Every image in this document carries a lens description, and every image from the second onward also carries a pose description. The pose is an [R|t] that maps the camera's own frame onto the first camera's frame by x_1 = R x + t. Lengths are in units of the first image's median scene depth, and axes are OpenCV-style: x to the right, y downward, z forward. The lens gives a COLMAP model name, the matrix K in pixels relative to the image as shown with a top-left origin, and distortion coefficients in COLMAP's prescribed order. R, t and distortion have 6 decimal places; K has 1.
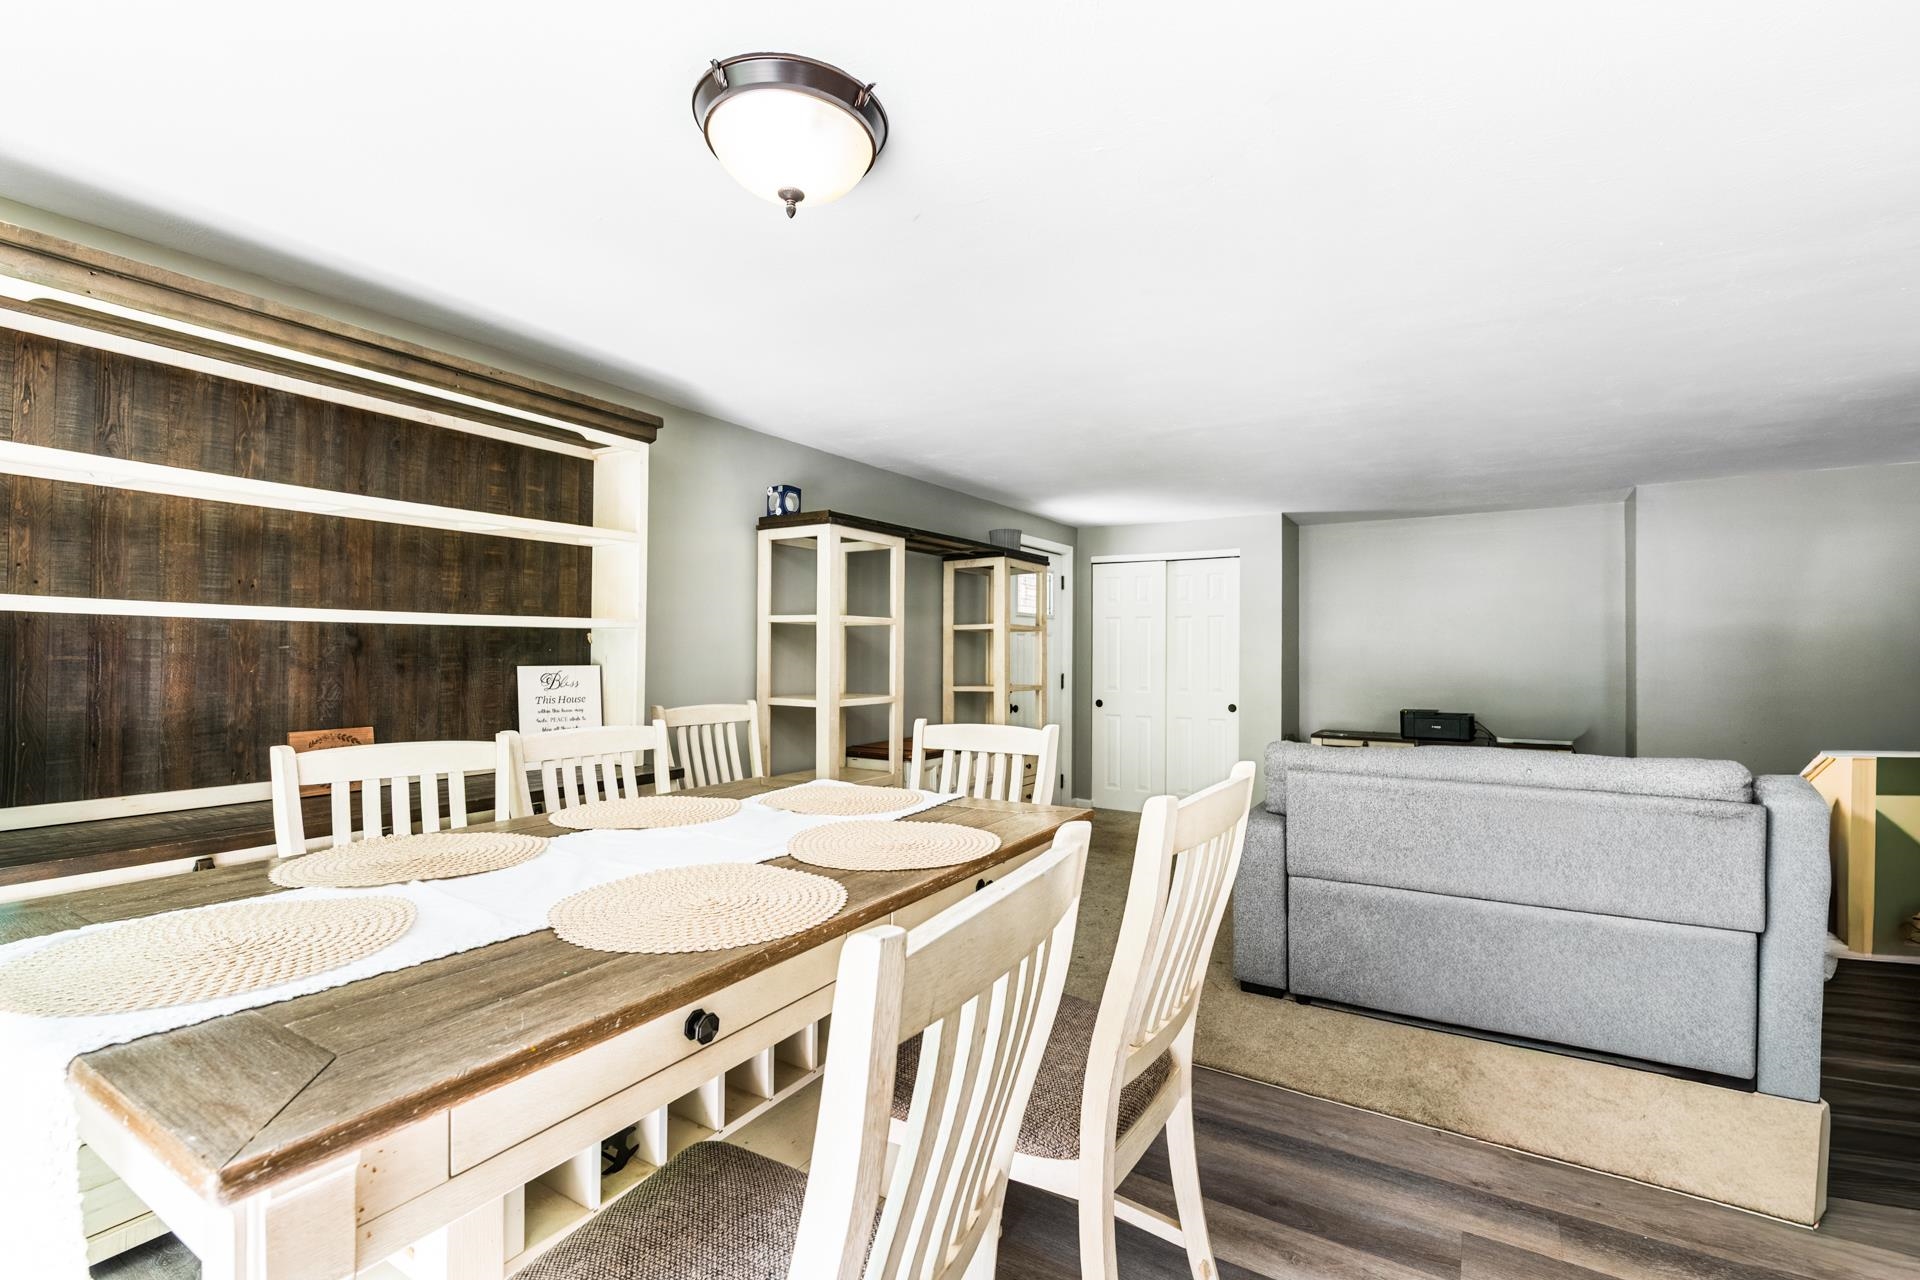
lens RADIAL K [[841.0, 0, 968.5], [0, 841.0, 645.0], [0, 0, 1]] dist [0.001713, -0.005765]
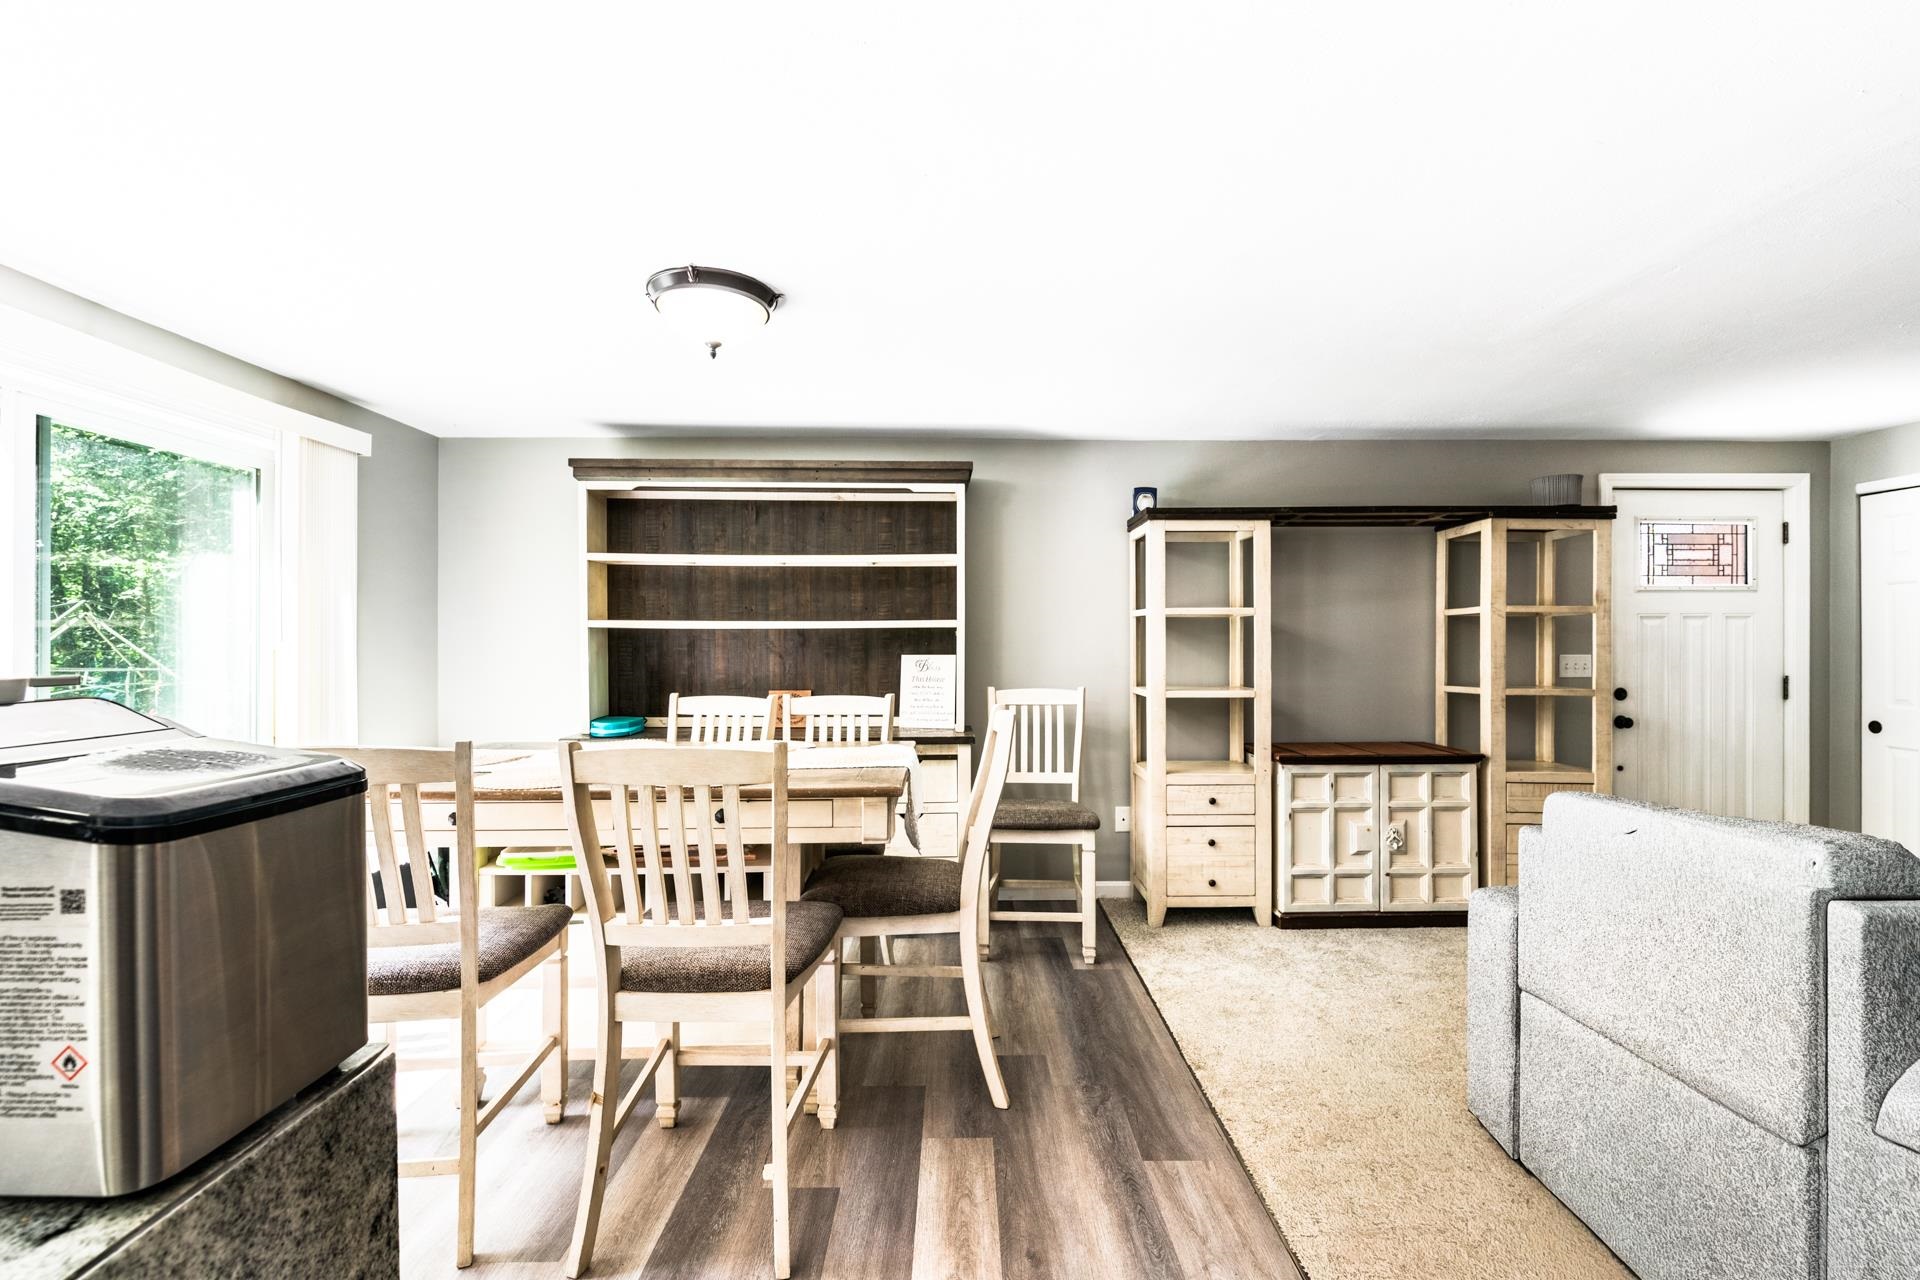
lens RADIAL K [[841.0, 0, 968.5], [0, 841.0, 645.0], [0, 0, 1]] dist [0.001713, -0.005765]
pose [[0.535683, -0.002660, -0.844415, 0.843020], [0.010850, 0.999934, 0.003734, 0.004729], [0.844350, -0.011162, 0.535676, 0.362302]]
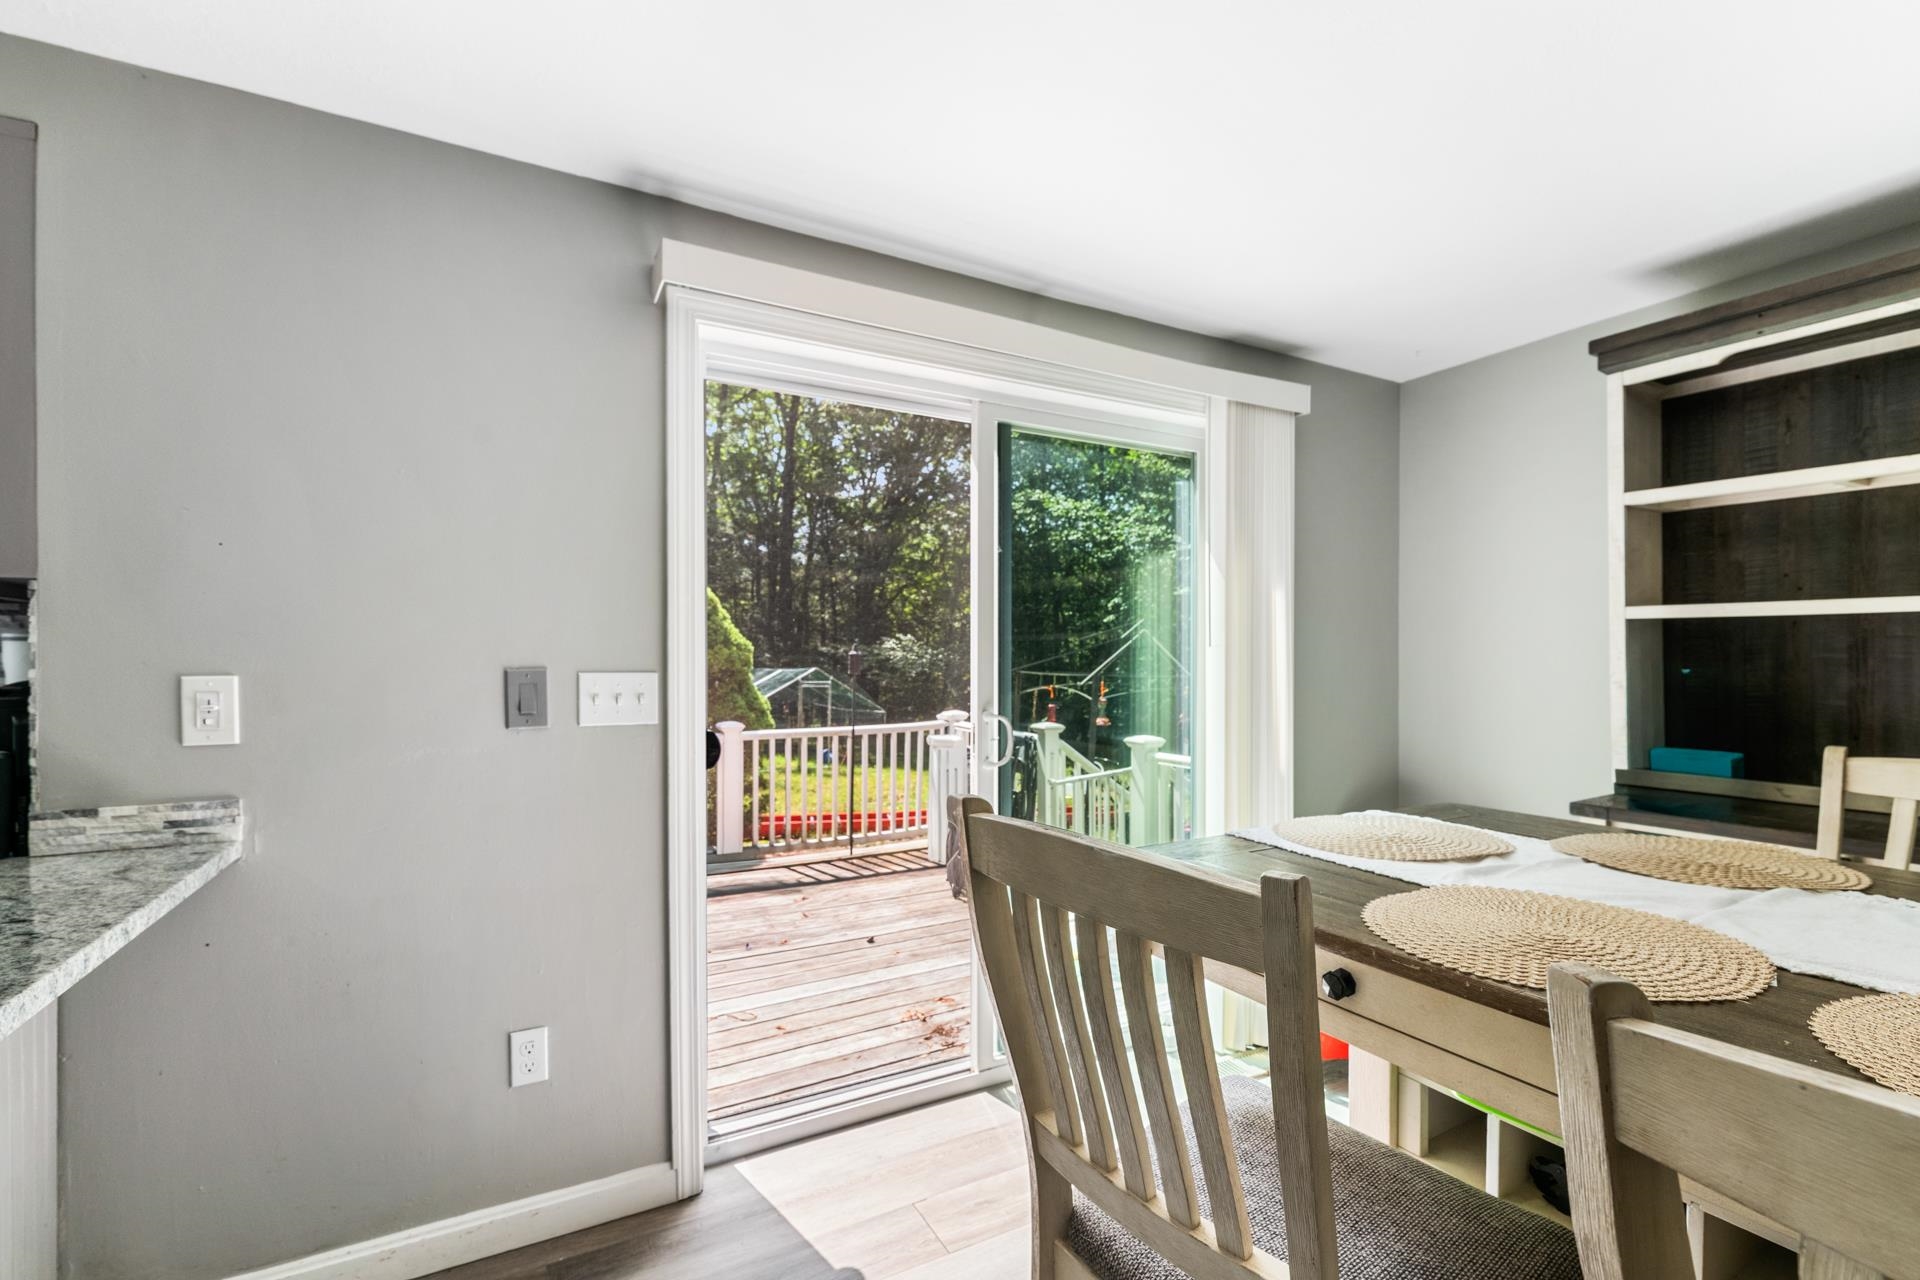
lens RADIAL K [[842.1, 0, 962.3], [0, 842.1, 663.0], [0, 0, 1]] dist [0.001718, -0.004616]
pose [[-0.494661, 0.002482, -0.869082, 0.331479], [0.007762, 0.999969, -0.001562, 0.014161], [0.869051, -0.007518, -0.494665, 0.424709]]
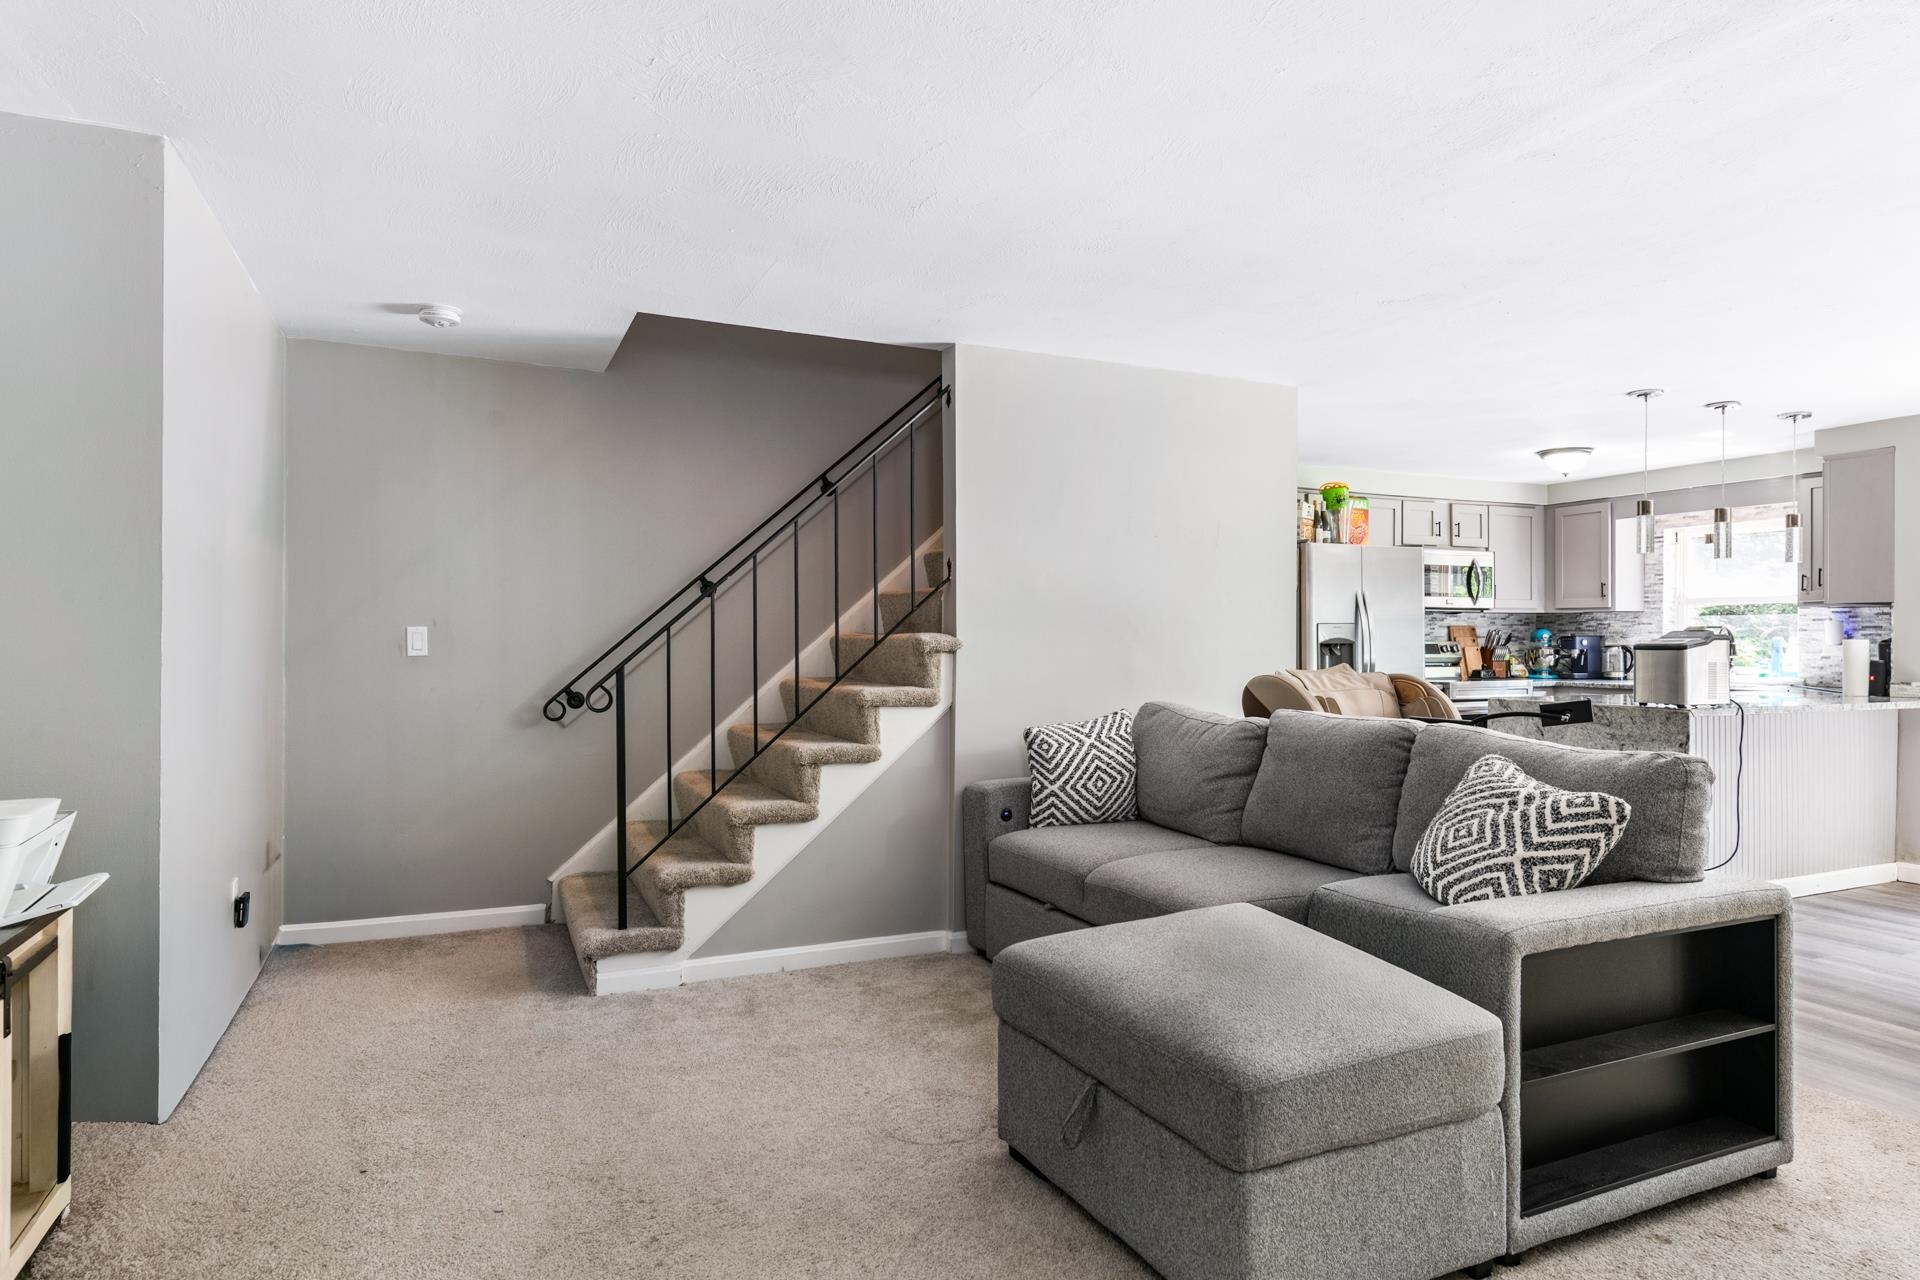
lens RADIAL K [[1088.7, 0, 960.0], [0, 1088.7, 640.0], [0, 0, 1]] dist [0.005611, 0.000092]
pose [[-0.823206, -0.007373, 0.567695, 0.440910], [-0.012522, 0.999908, -0.005171, 0.062063], [-0.567604, -0.011366, -0.823223, 2.452178]]
